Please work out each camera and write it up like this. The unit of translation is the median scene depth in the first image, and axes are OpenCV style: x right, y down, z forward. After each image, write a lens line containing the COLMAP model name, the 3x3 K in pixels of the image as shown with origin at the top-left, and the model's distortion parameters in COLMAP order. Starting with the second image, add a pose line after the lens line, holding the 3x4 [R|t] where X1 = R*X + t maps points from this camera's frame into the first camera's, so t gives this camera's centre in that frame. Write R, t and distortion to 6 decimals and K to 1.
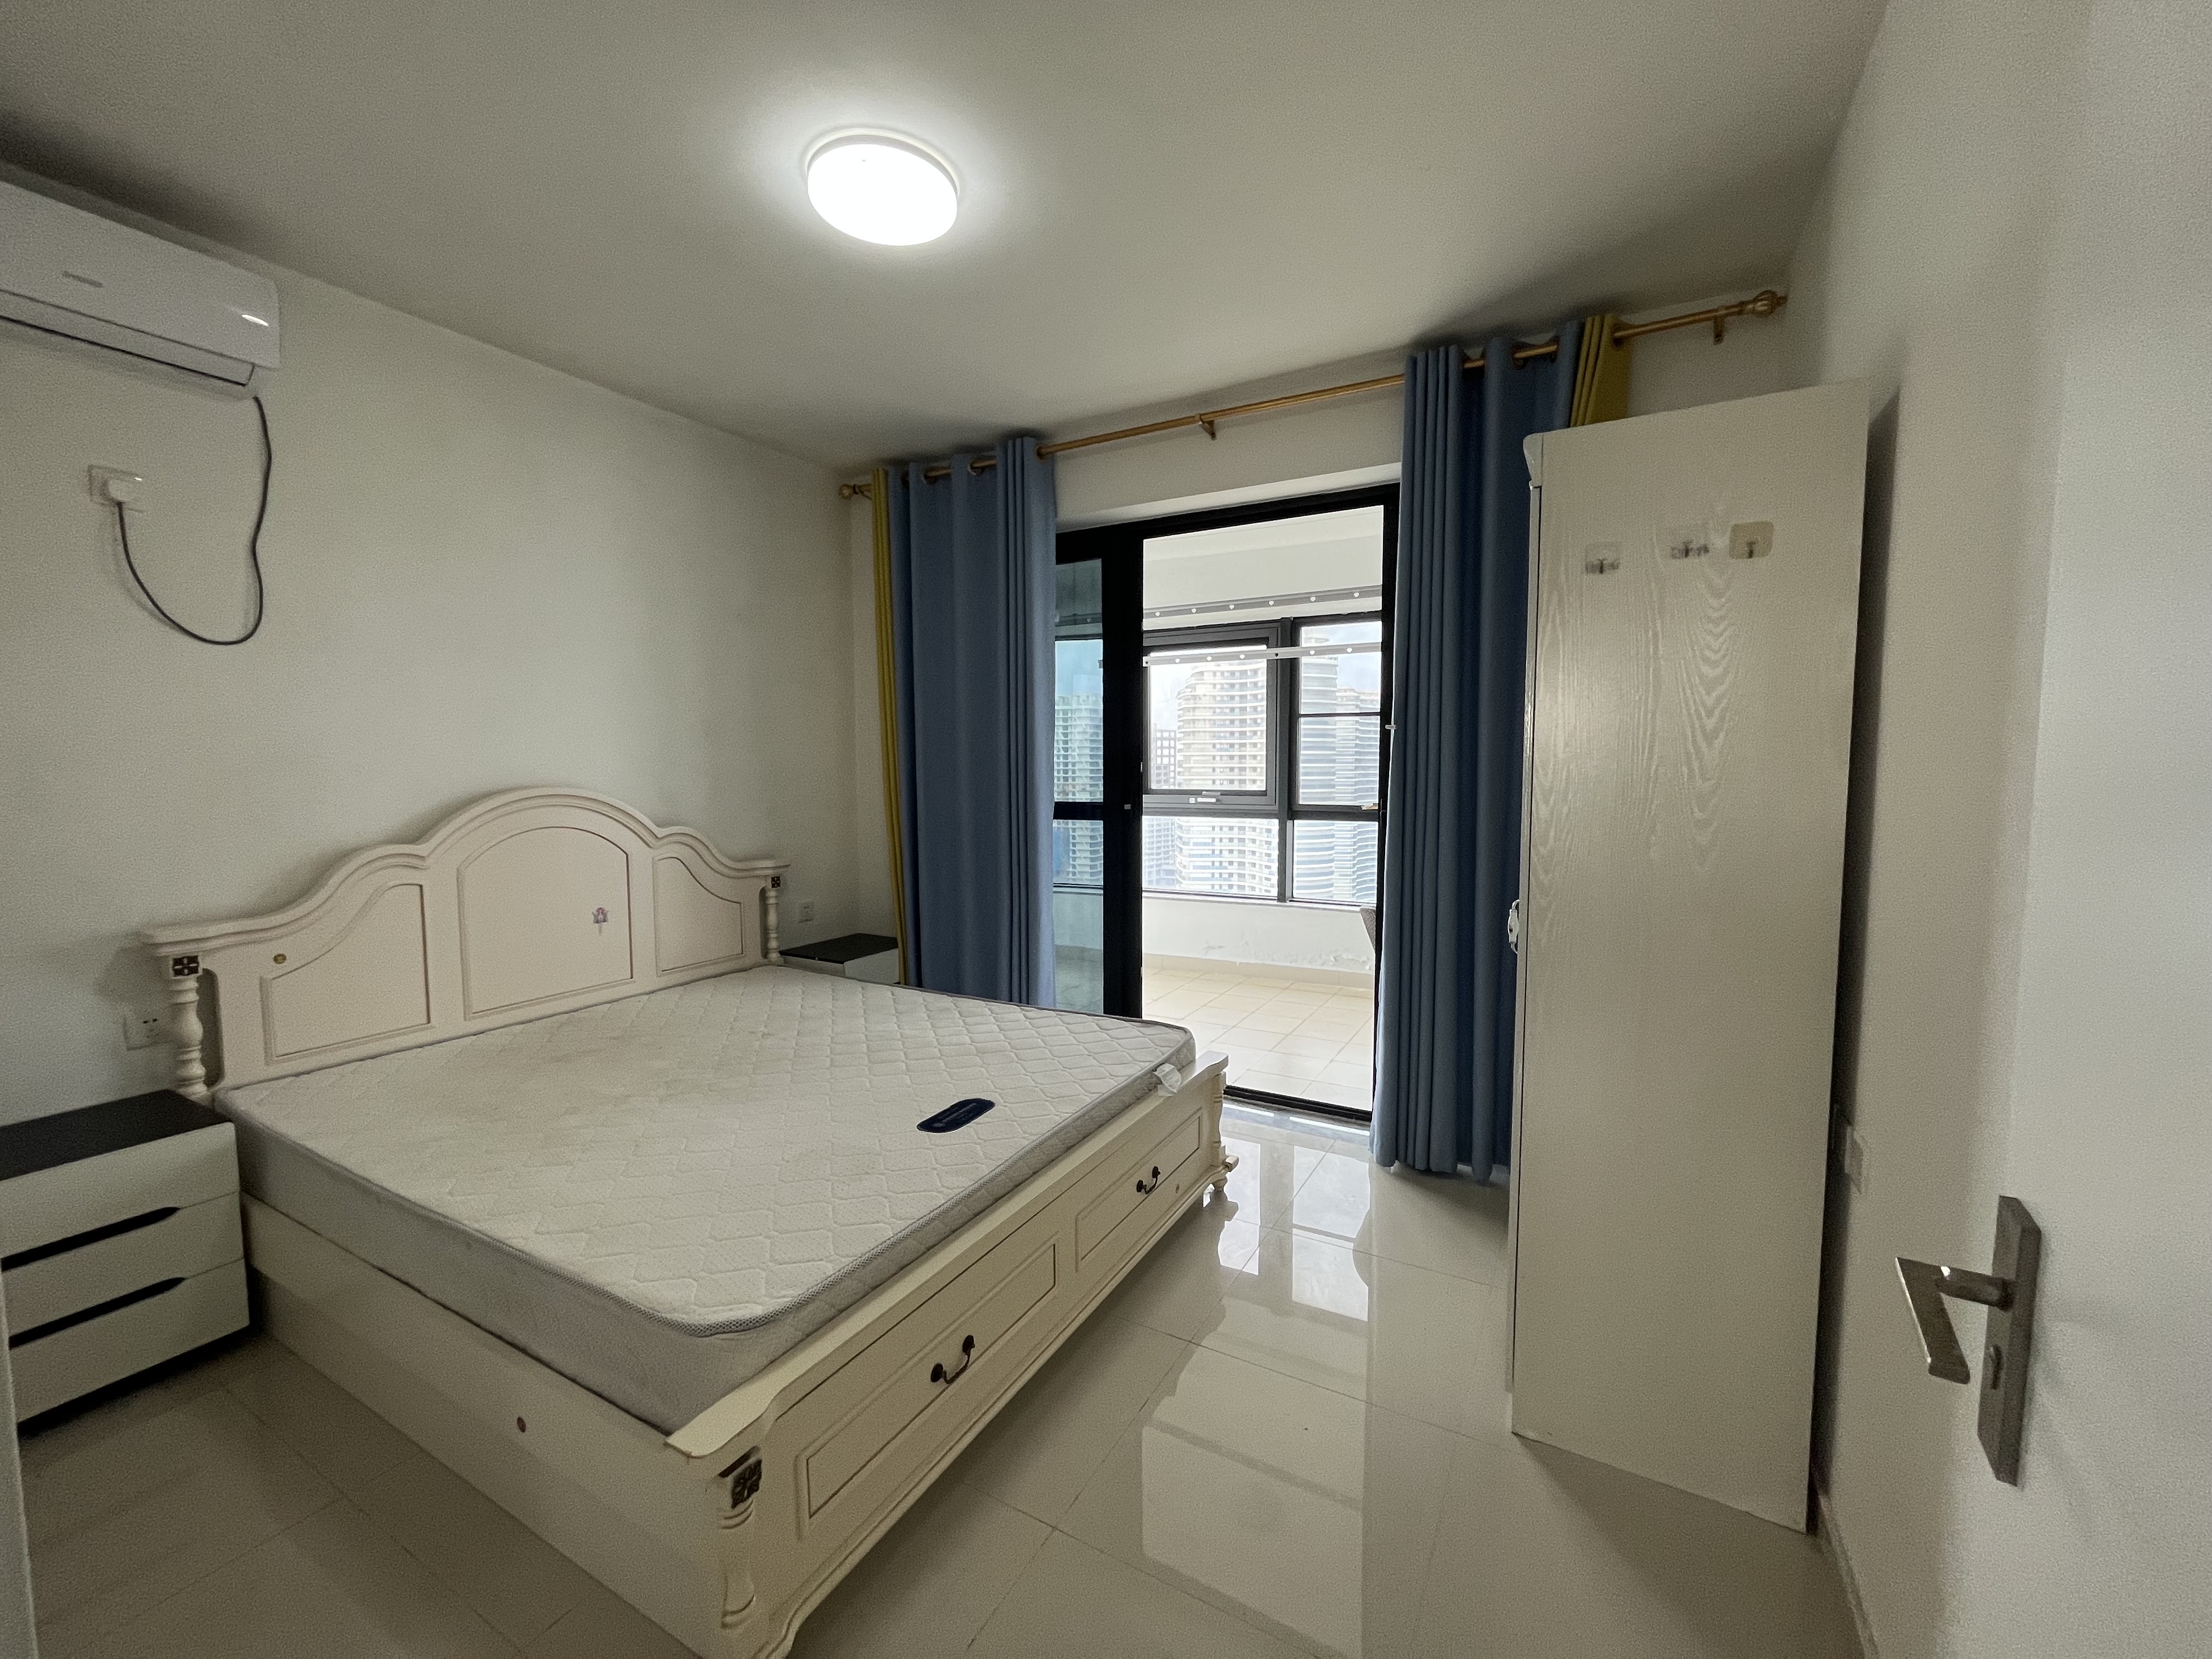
lens RADIAL K [[889.0, 0, 1099.4], [0, 889.0, 829.9], [0, 0, 1]] dist [-0.002482, -0.000193]
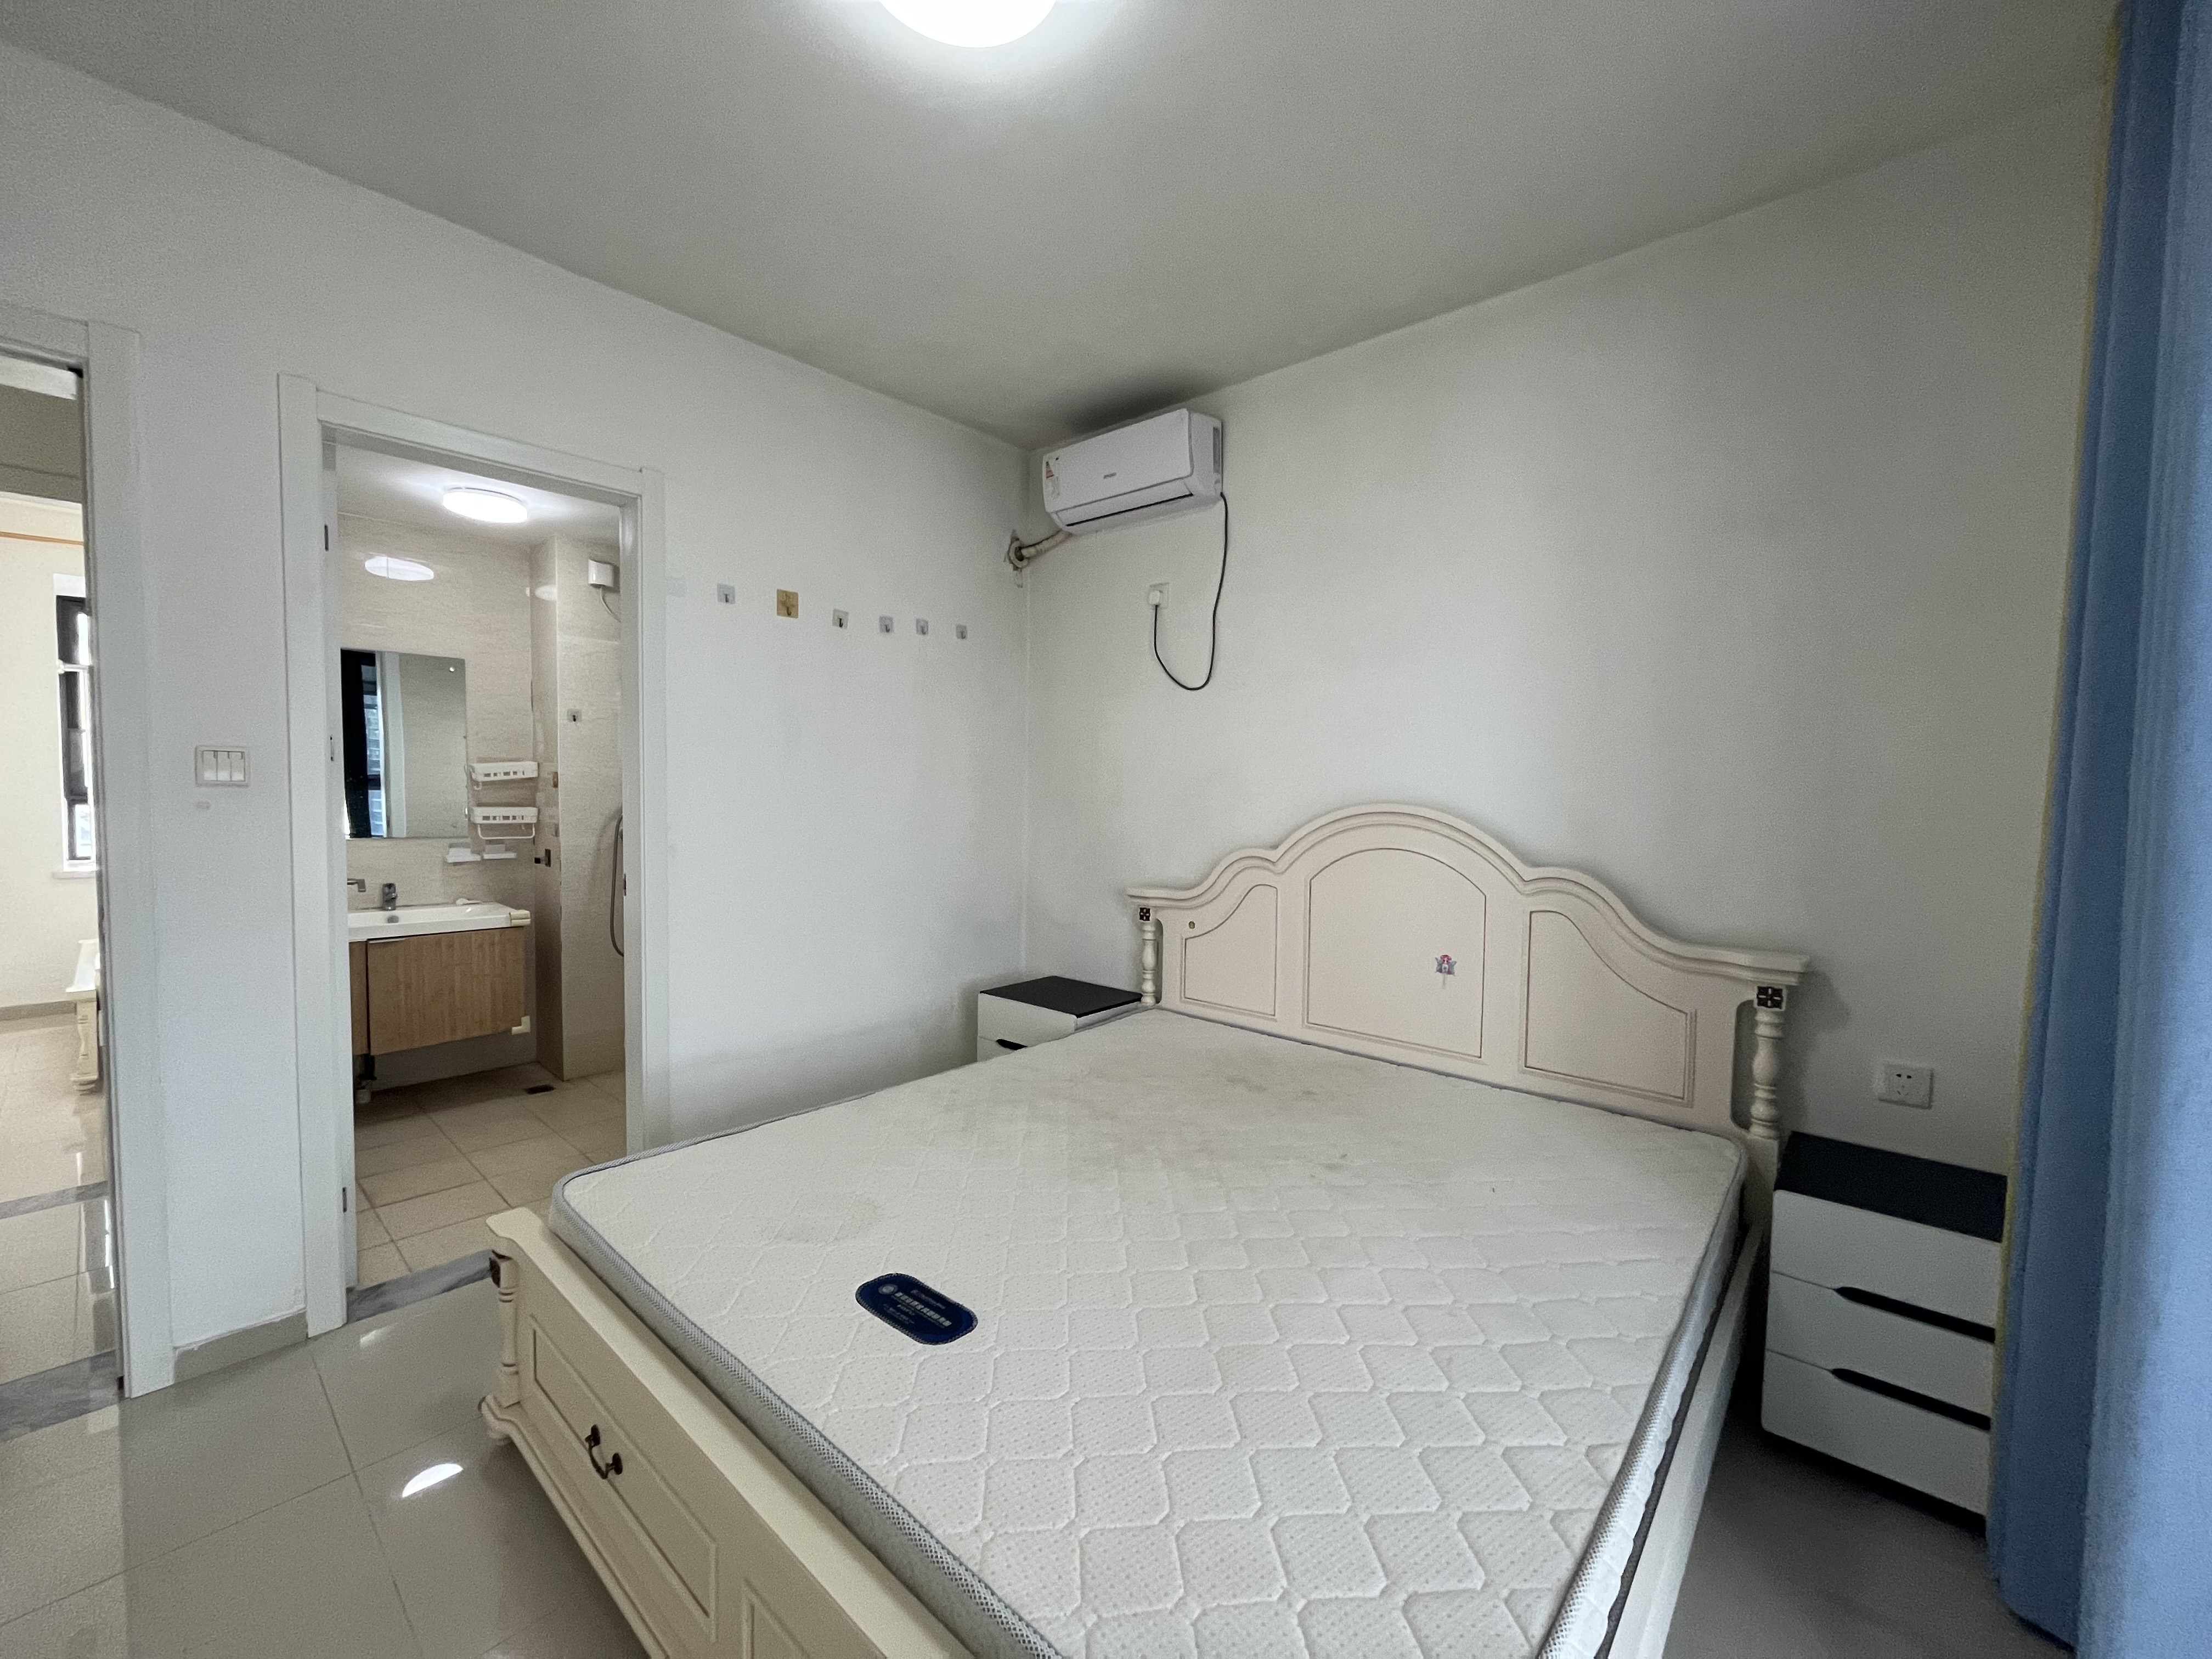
lens RADIAL K [[889.0, 0, 1100.3], [0, 889.0, 834.1], [0, 0, 1]] dist [-0.002482, -0.000193]
pose [[-0.213069, 0.050114, -0.975751, 0.291862], [-0.084442, 0.994002, 0.069490, -0.052000], [0.973381, 0.097200, -0.207560, 0.853112]]
